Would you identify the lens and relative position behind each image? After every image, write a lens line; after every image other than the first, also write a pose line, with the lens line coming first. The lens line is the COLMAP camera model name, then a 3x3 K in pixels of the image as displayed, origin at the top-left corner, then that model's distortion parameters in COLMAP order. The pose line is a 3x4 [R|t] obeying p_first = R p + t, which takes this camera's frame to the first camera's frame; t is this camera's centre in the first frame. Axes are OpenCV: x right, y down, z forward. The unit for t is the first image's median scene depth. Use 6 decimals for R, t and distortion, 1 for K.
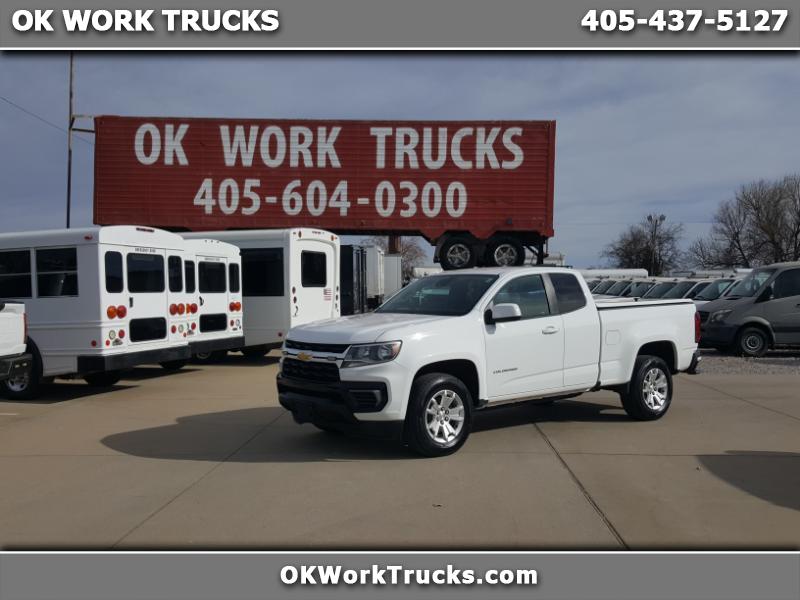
lens RADIAL K [[966.6, 0, 397.8], [0, 966.6, 301.6], [0, 0, 1]] dist [0.093525, -0.018263]
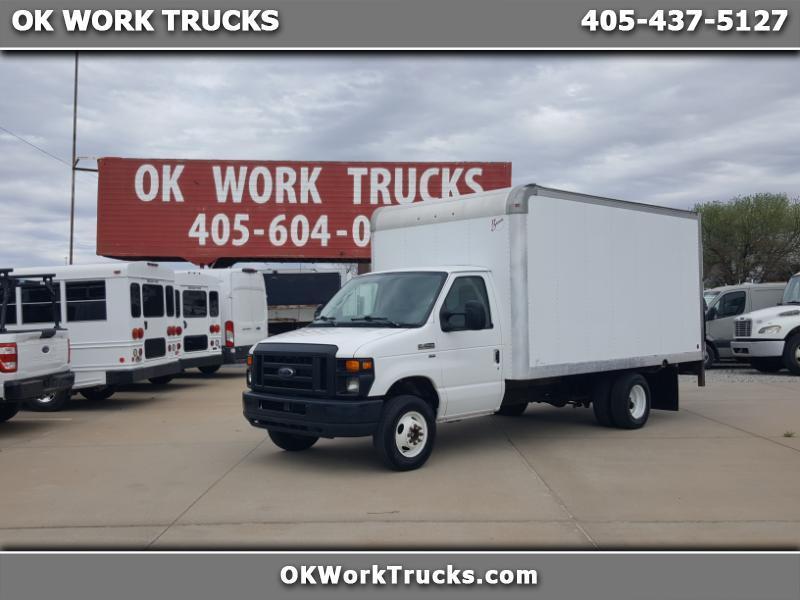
lens RADIAL K [[1006.3, 0, 403.5], [0, 1006.3, 281.7], [0, 0, 1]] dist [0.120281, 0.020775]
pose [[0.999350, -0.005641, 0.035612, -0.006162], [0.007077, 0.999162, -0.040315, -0.000194], [-0.035355, 0.040541, 0.998552, -0.162743]]
